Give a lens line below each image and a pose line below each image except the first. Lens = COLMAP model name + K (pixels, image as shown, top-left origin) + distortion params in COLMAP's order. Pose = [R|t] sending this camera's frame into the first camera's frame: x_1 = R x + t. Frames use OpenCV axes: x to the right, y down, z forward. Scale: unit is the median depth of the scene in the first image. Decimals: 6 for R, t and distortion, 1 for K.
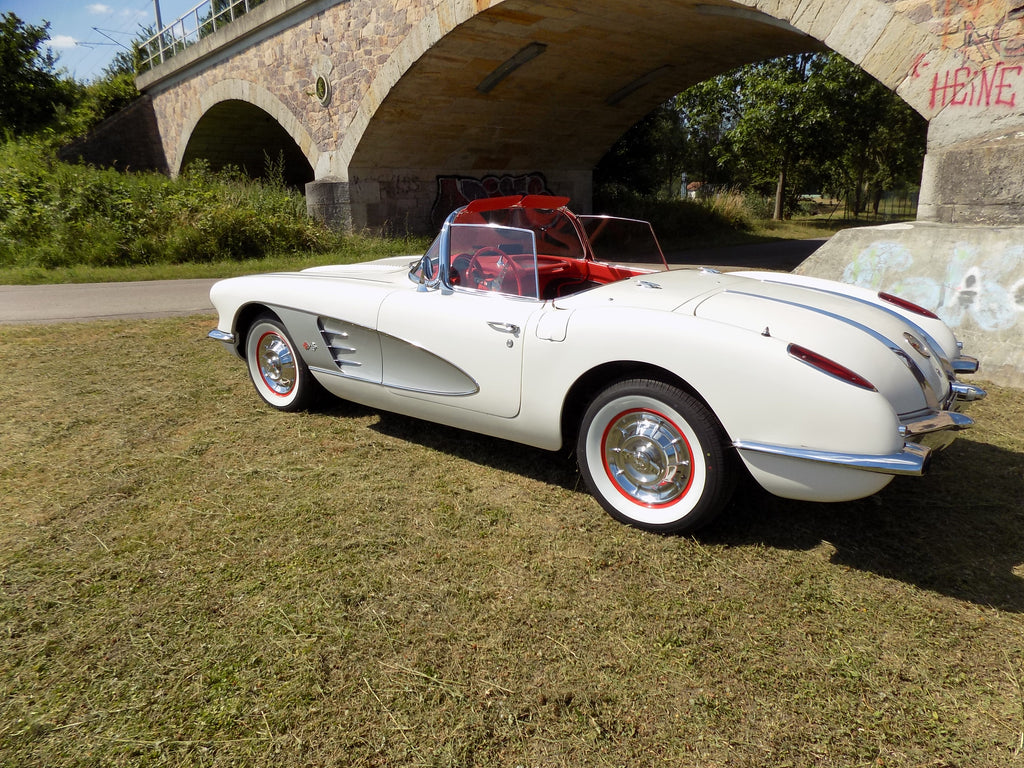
lens RADIAL K [[685.1, 0, 522.0], [0, 685.1, 384.3], [0, 0, 1]] dist [-0.086353, 0.073822]
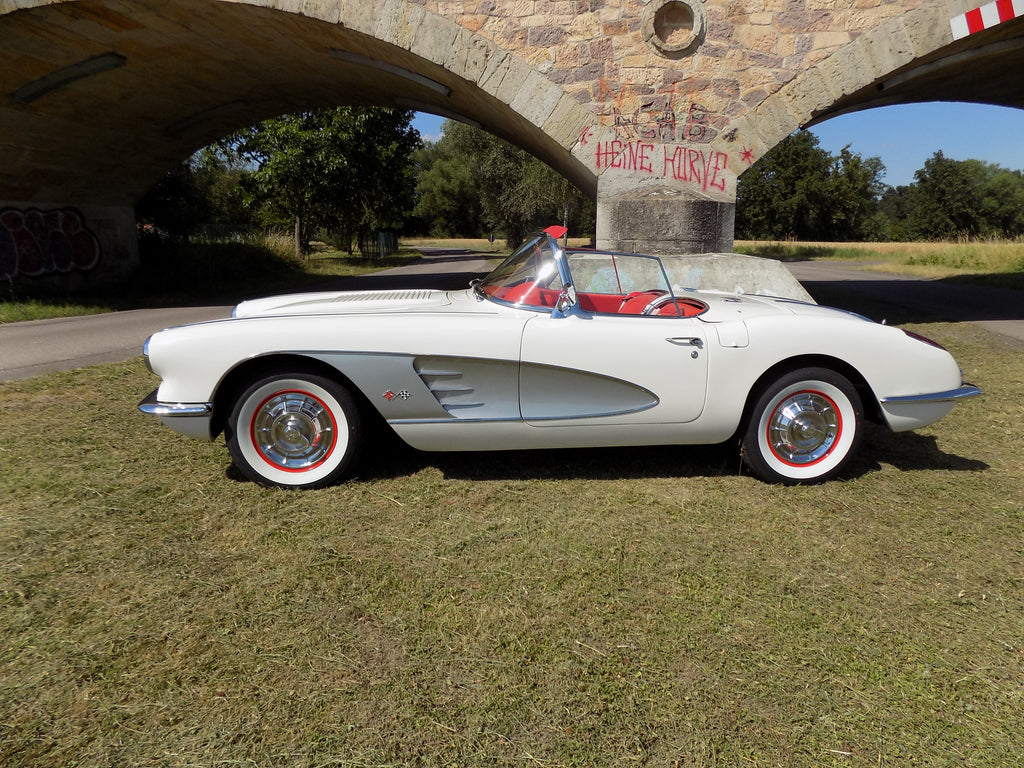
lens RADIAL K [[682.3, 0, 525.1], [0, 682.3, 385.8], [0, 0, 1]] dist [-0.087277, 0.078515]
pose [[0.725790, -0.134012, 0.674736, -0.210665], [0.171917, 0.985053, 0.010719, -0.015785], [-0.666088, 0.108219, 0.737981, 0.080590]]
